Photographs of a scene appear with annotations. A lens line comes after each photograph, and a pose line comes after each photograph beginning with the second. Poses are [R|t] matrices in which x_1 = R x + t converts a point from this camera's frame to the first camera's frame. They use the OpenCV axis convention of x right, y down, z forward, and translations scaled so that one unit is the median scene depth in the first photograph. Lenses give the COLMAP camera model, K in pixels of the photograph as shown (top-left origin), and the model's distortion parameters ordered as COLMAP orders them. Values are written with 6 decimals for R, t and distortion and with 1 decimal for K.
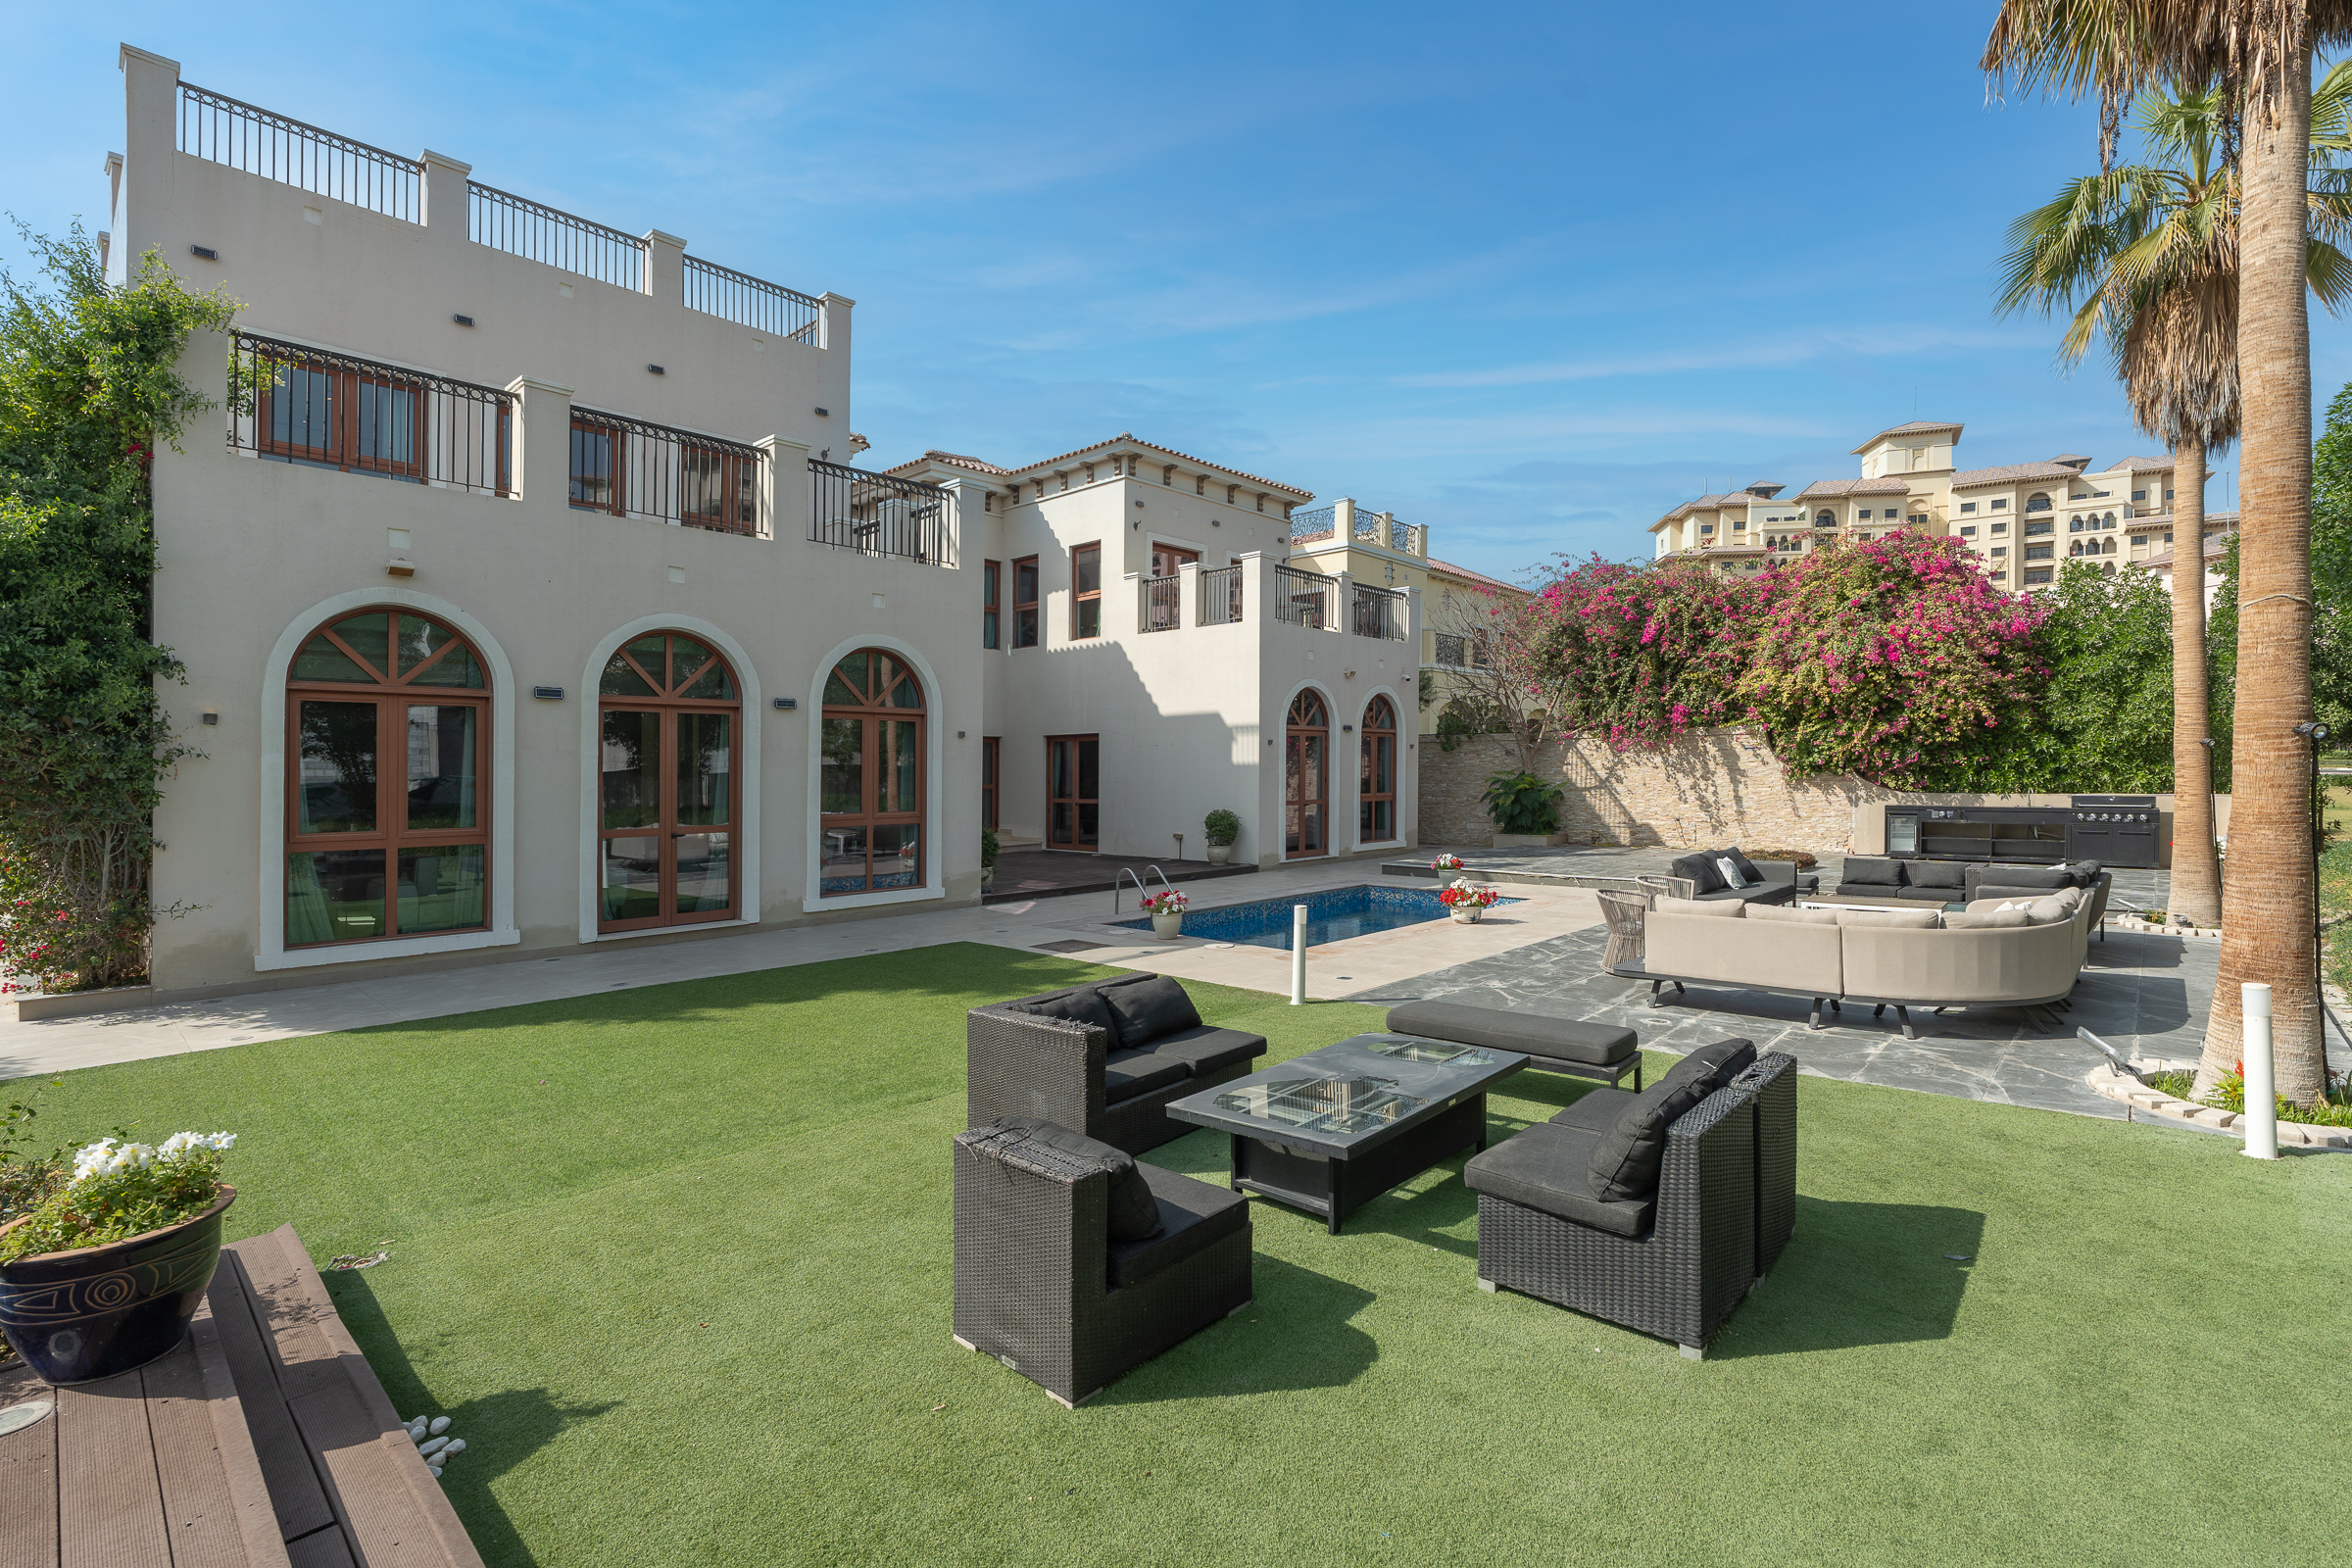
lens RADIAL K [[1082.4, 0, 1176.0], [0, 1082.4, 784.0], [0, 0, 1]] dist [-0.003224, 0.000791]
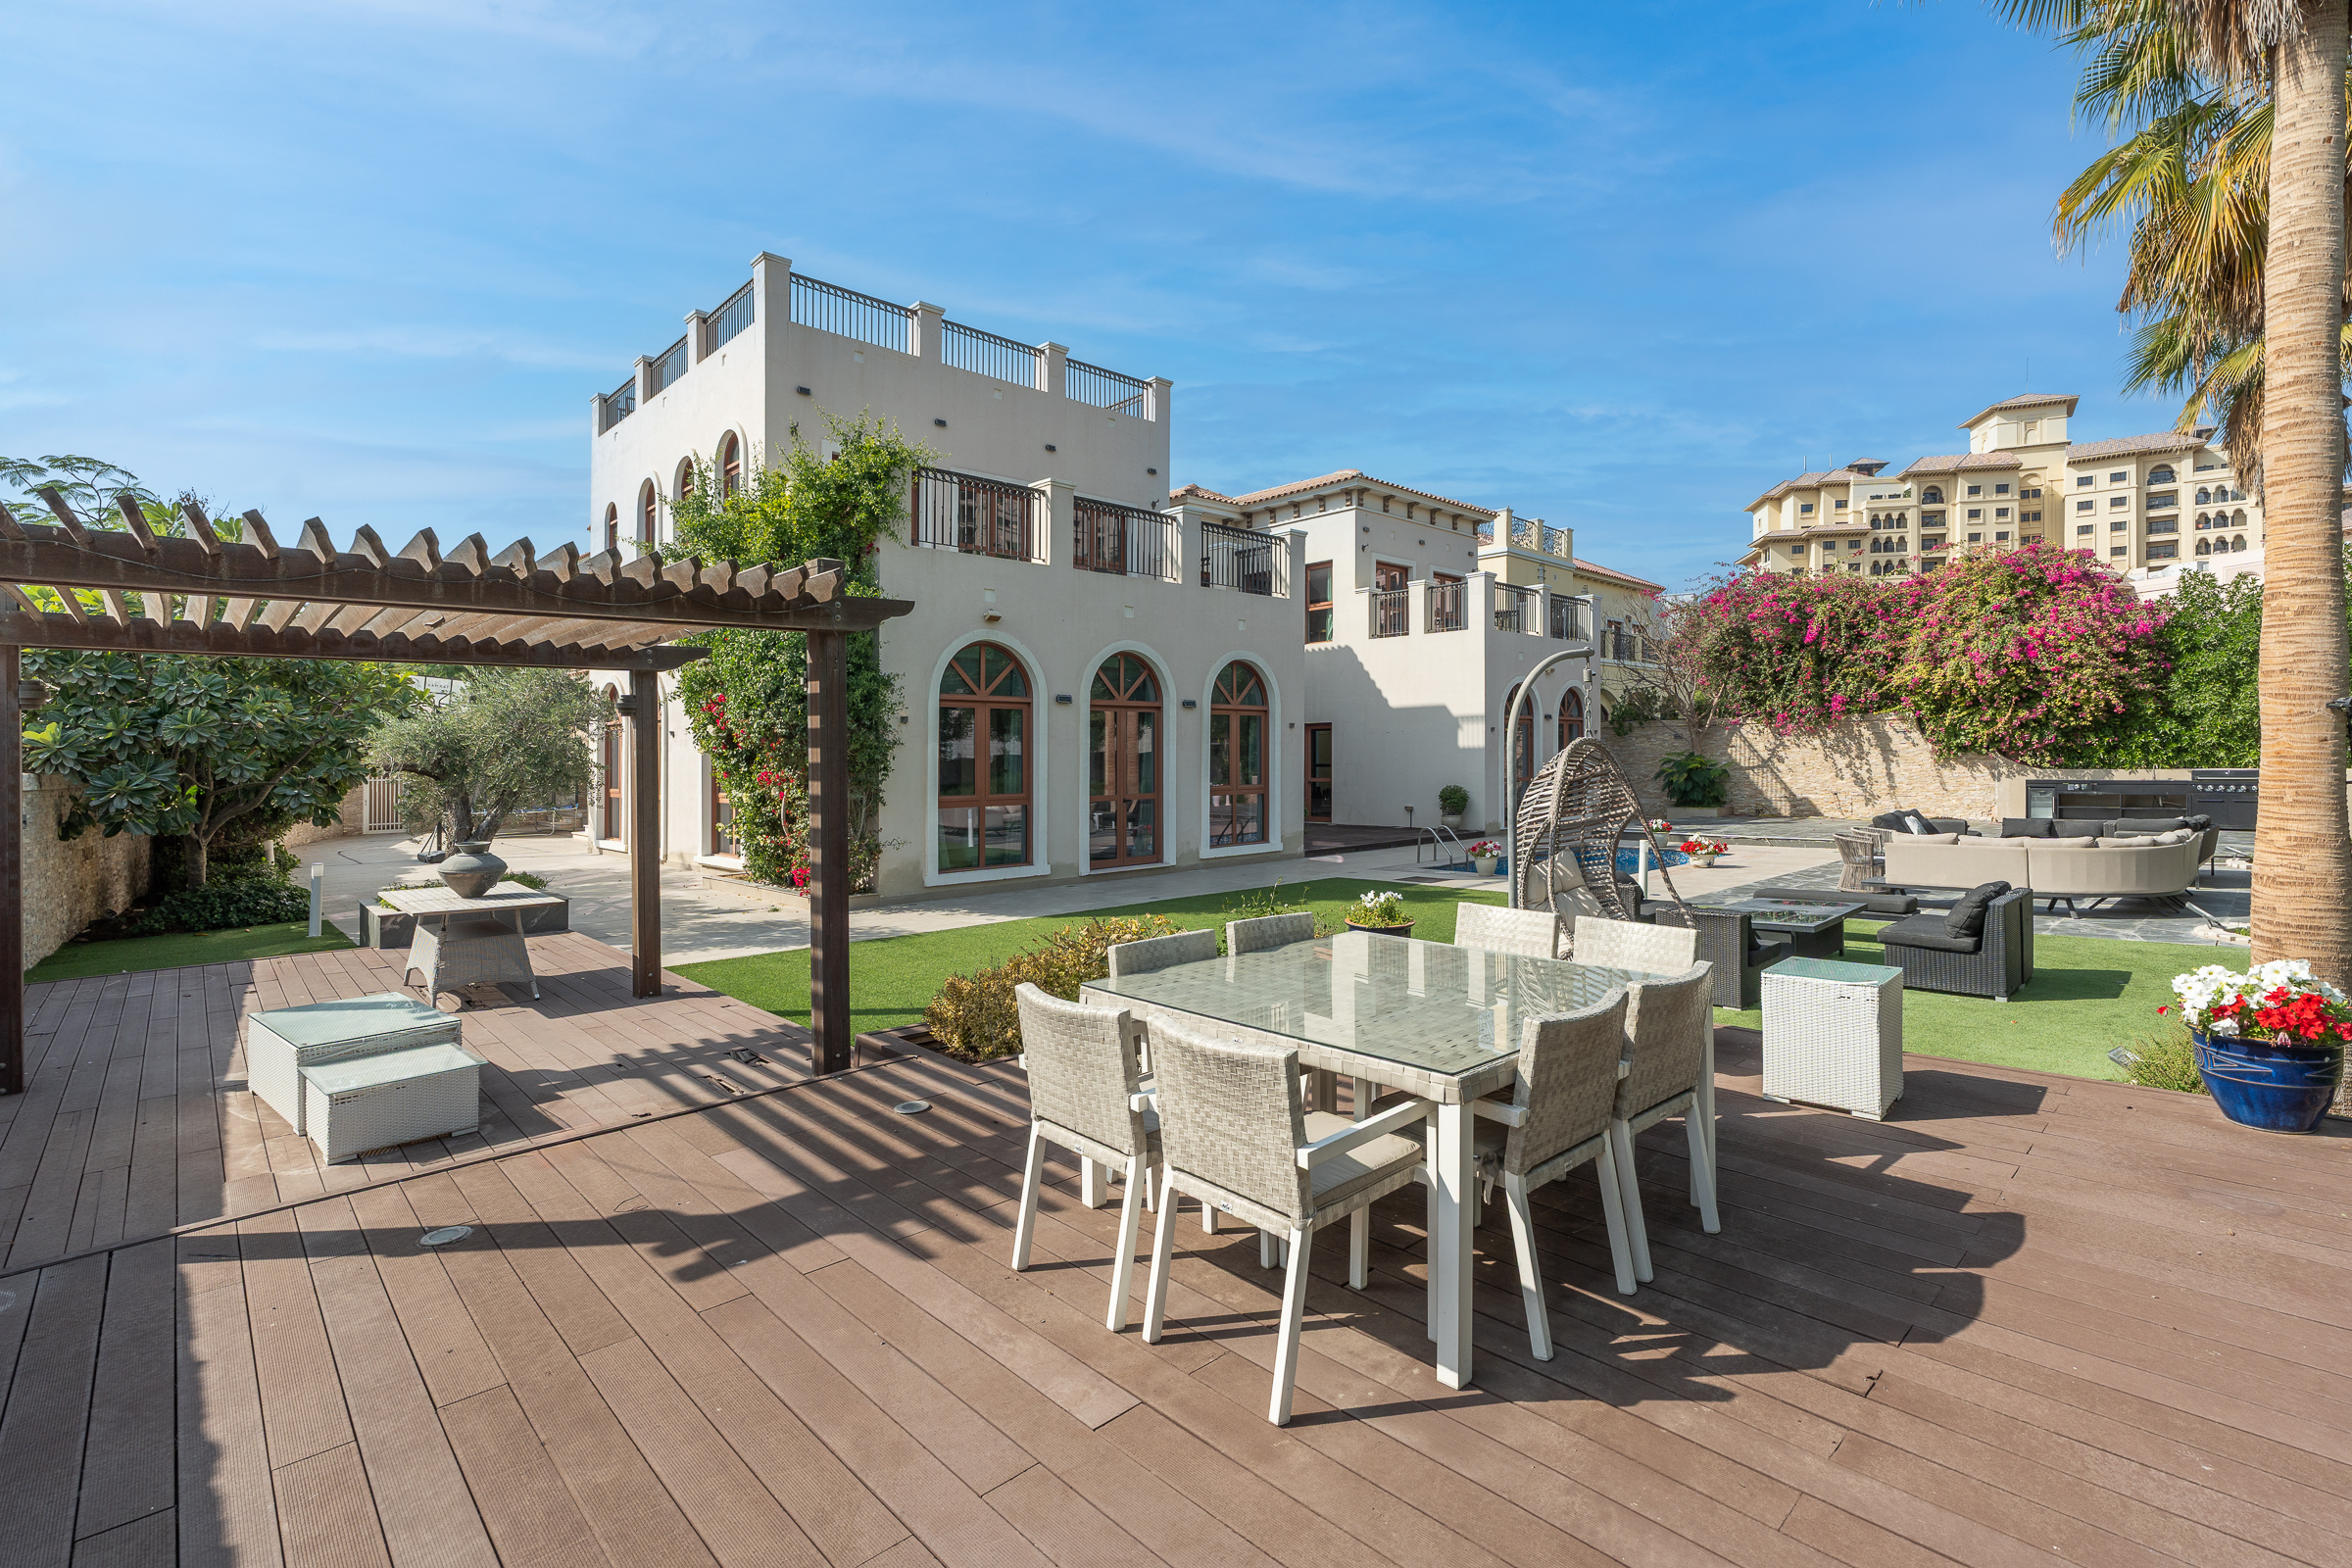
lens RADIAL K [[1090.9, 0, 1189.1], [0, 1090.9, 761.1], [0, 0, 1]] dist [-0.000356, 0.000518]
pose [[0.998430, -0.004424, -0.055847, -0.171096], [0.003967, 0.999958, -0.008285, 0.005151], [0.055881, 0.008051, 0.998405, -0.216794]]
